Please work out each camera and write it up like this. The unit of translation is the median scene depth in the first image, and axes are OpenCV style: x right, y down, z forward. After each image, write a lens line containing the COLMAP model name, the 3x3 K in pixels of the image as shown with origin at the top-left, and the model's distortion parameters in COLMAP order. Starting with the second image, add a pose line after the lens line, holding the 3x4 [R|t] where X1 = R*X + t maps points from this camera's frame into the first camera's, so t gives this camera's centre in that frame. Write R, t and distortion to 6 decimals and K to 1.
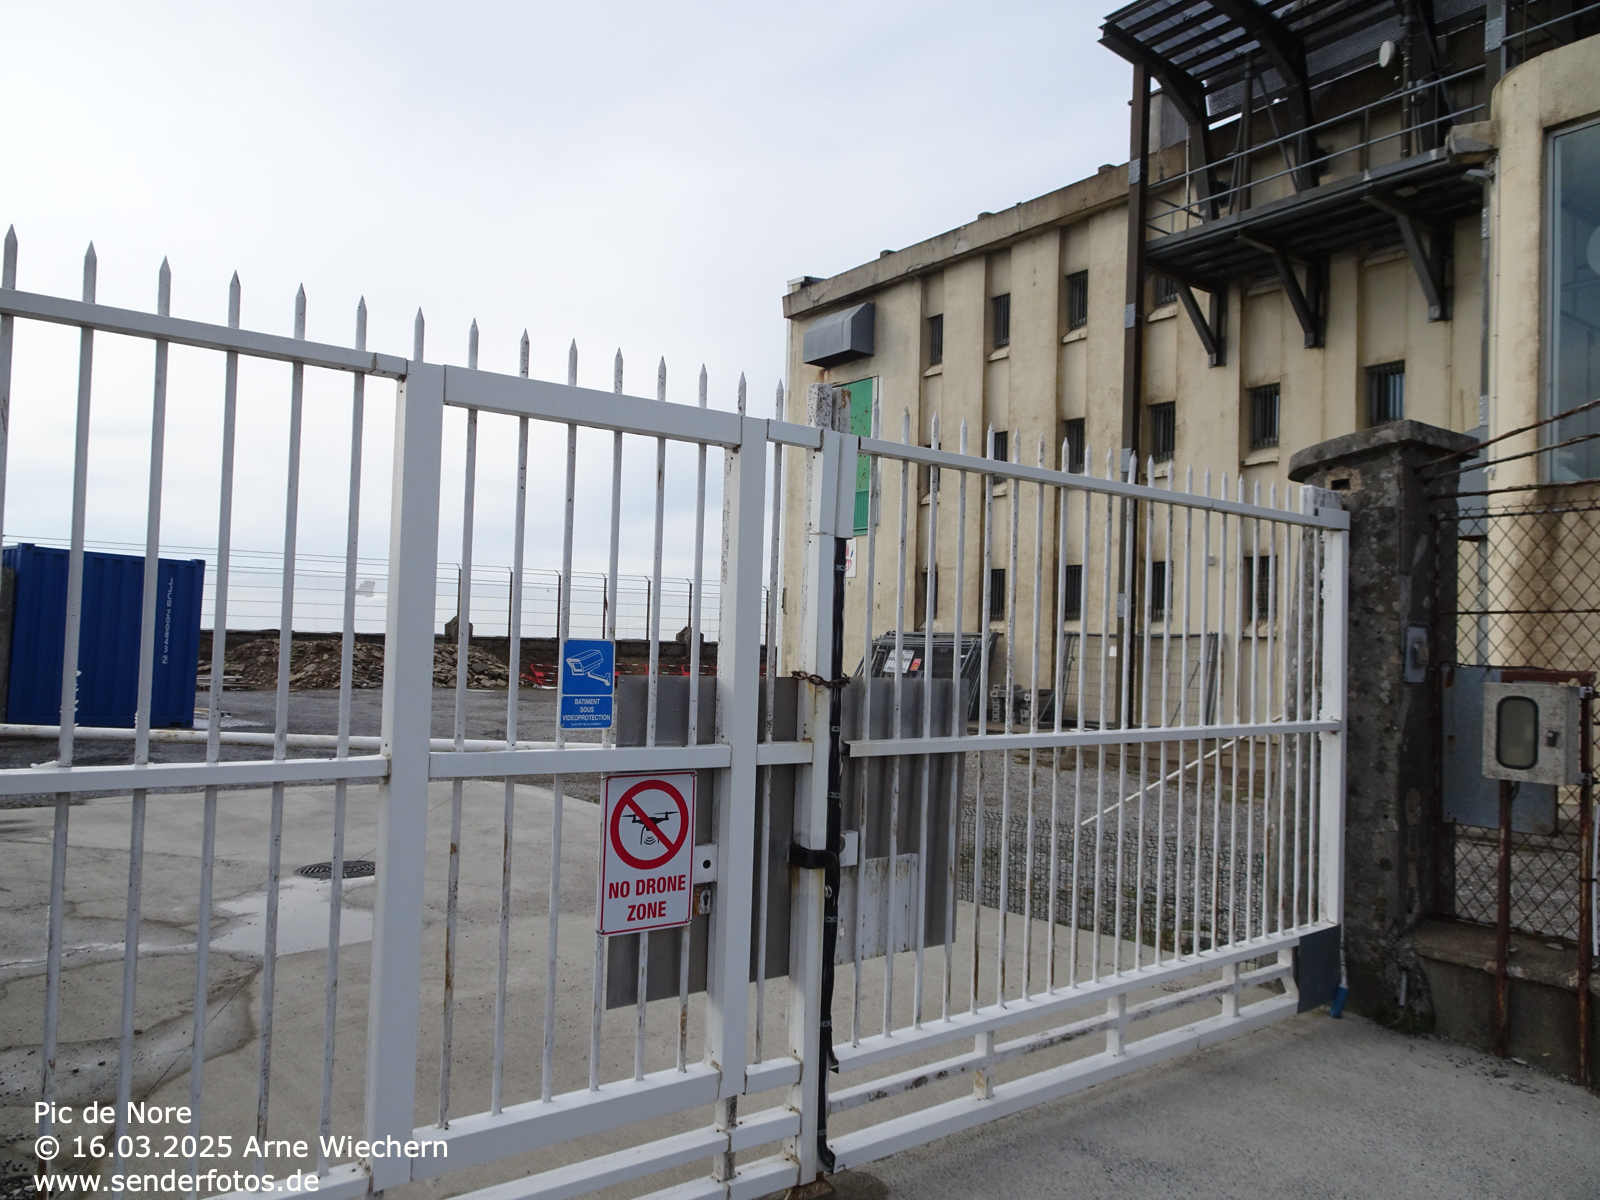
lens RADIAL K [[1135.9, 0, 808.1], [0, 1135.9, 603.6], [0, 0, 1]] dist [0.012112, -0.000370]
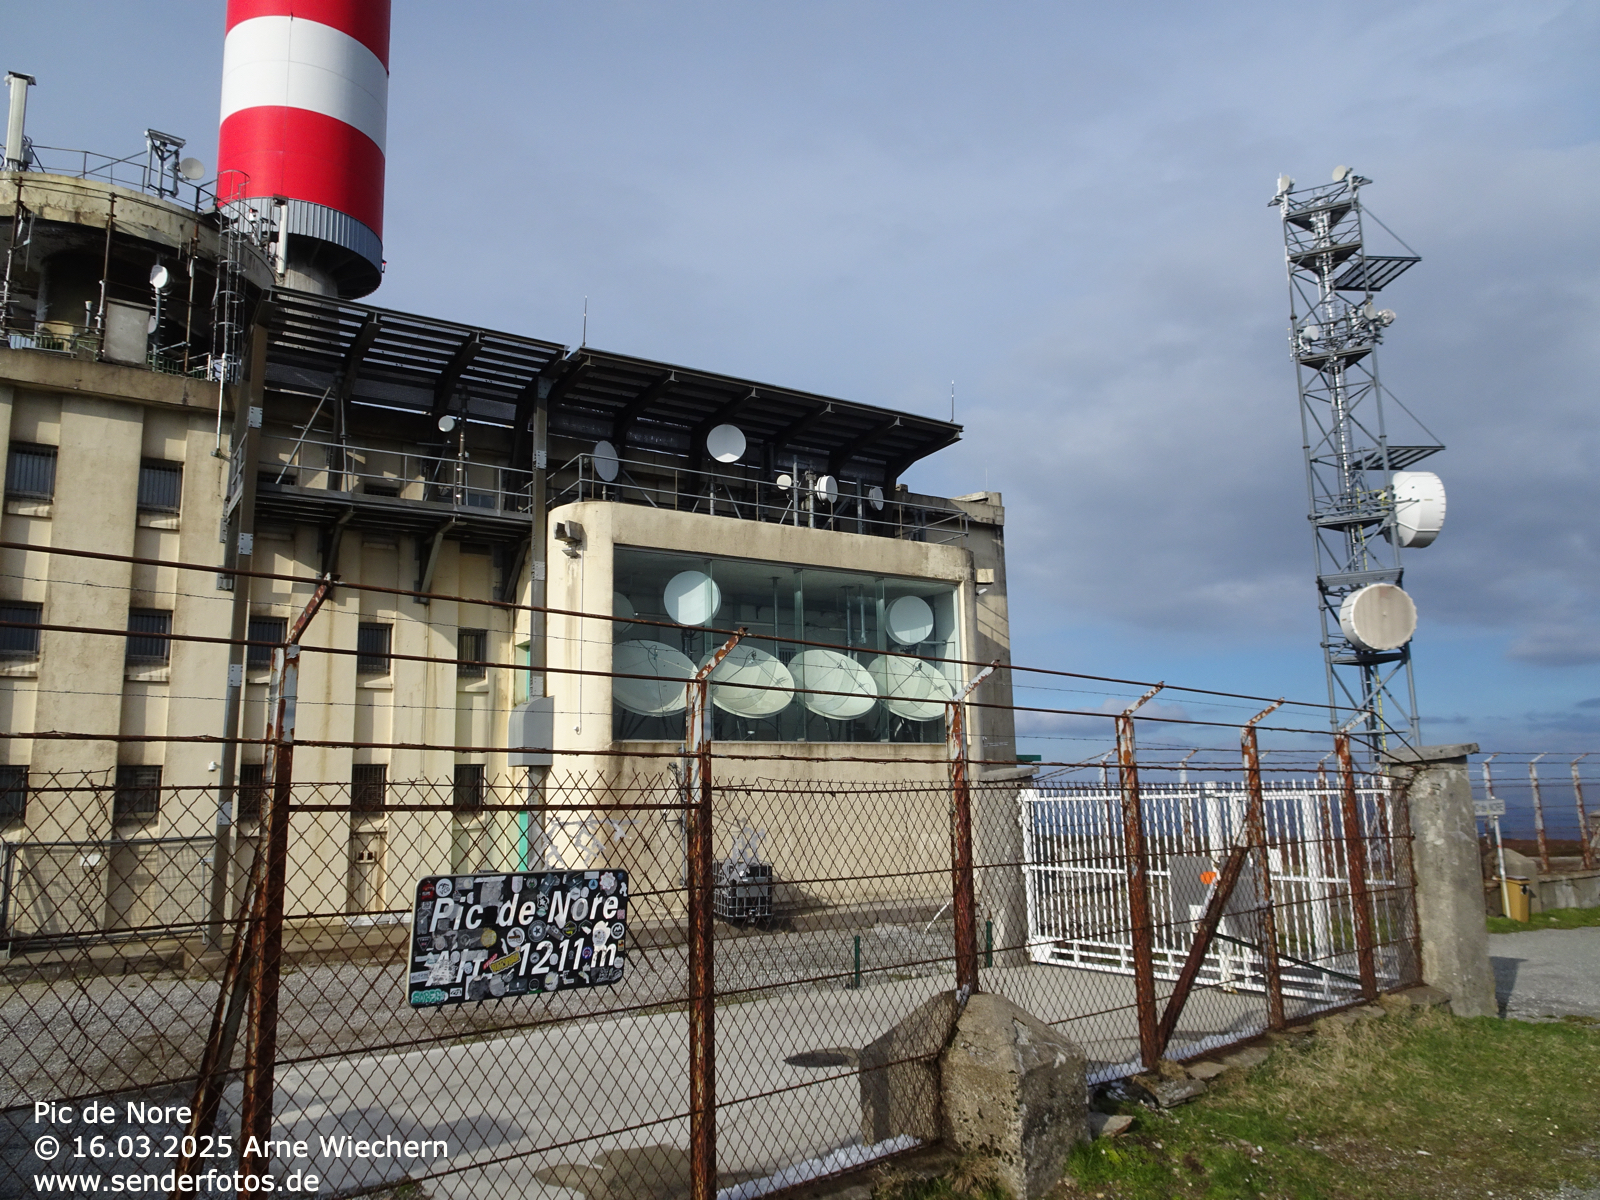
lens RADIAL K [[1135.9, 0, 808.1], [0, 1135.9, 603.6], [0, 0, 1]] dist [0.012112, -0.000370]
pose [[0.072397, 0.148423, 0.986270, -0.979474], [-0.007506, 0.988918, -0.148270, -0.049600], [-0.997348, 0.003331, 0.072708, 0.499411]]
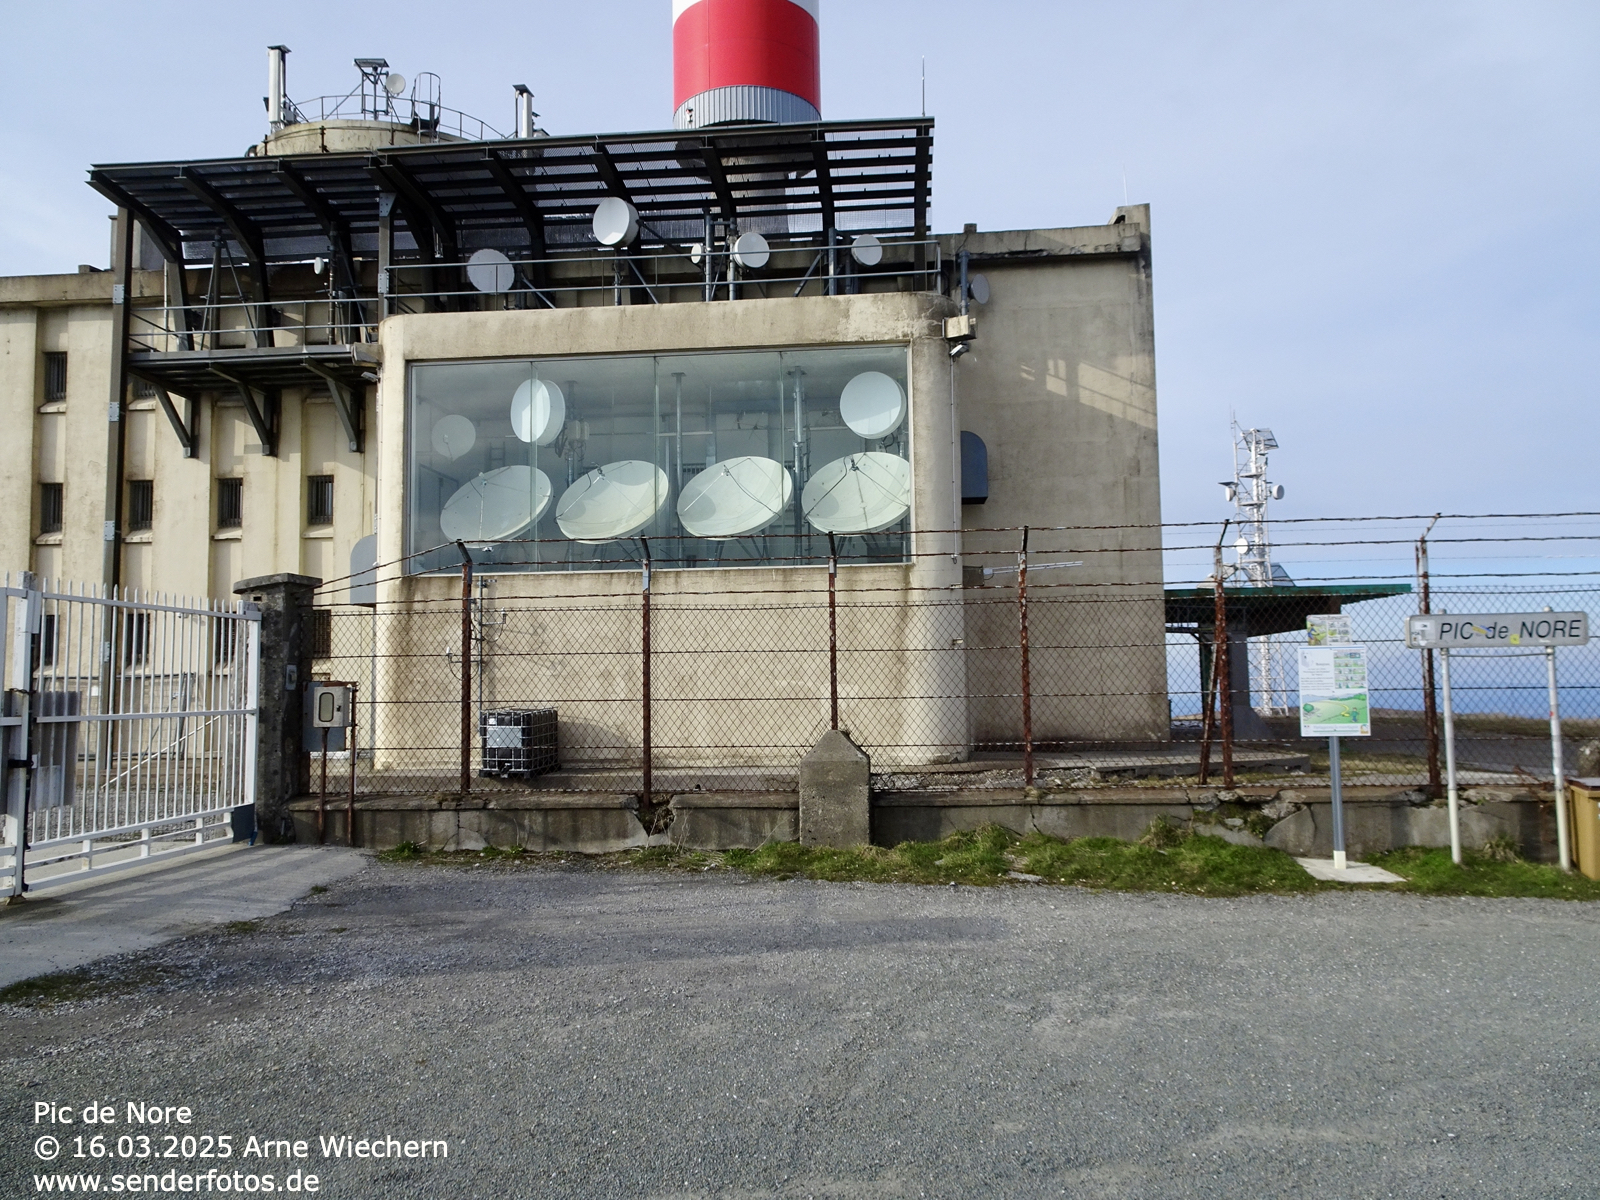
lens RADIAL K [[1135.9, 0, 808.1], [0, 1135.9, 603.6], [0, 0, 1]] dist [0.012112, -0.000370]
pose [[0.663429, 0.018759, 0.748004, -0.170852], [0.007433, 0.999471, -0.031659, -0.007657], [-0.748202, 0.026563, 0.662939, -0.455602]]
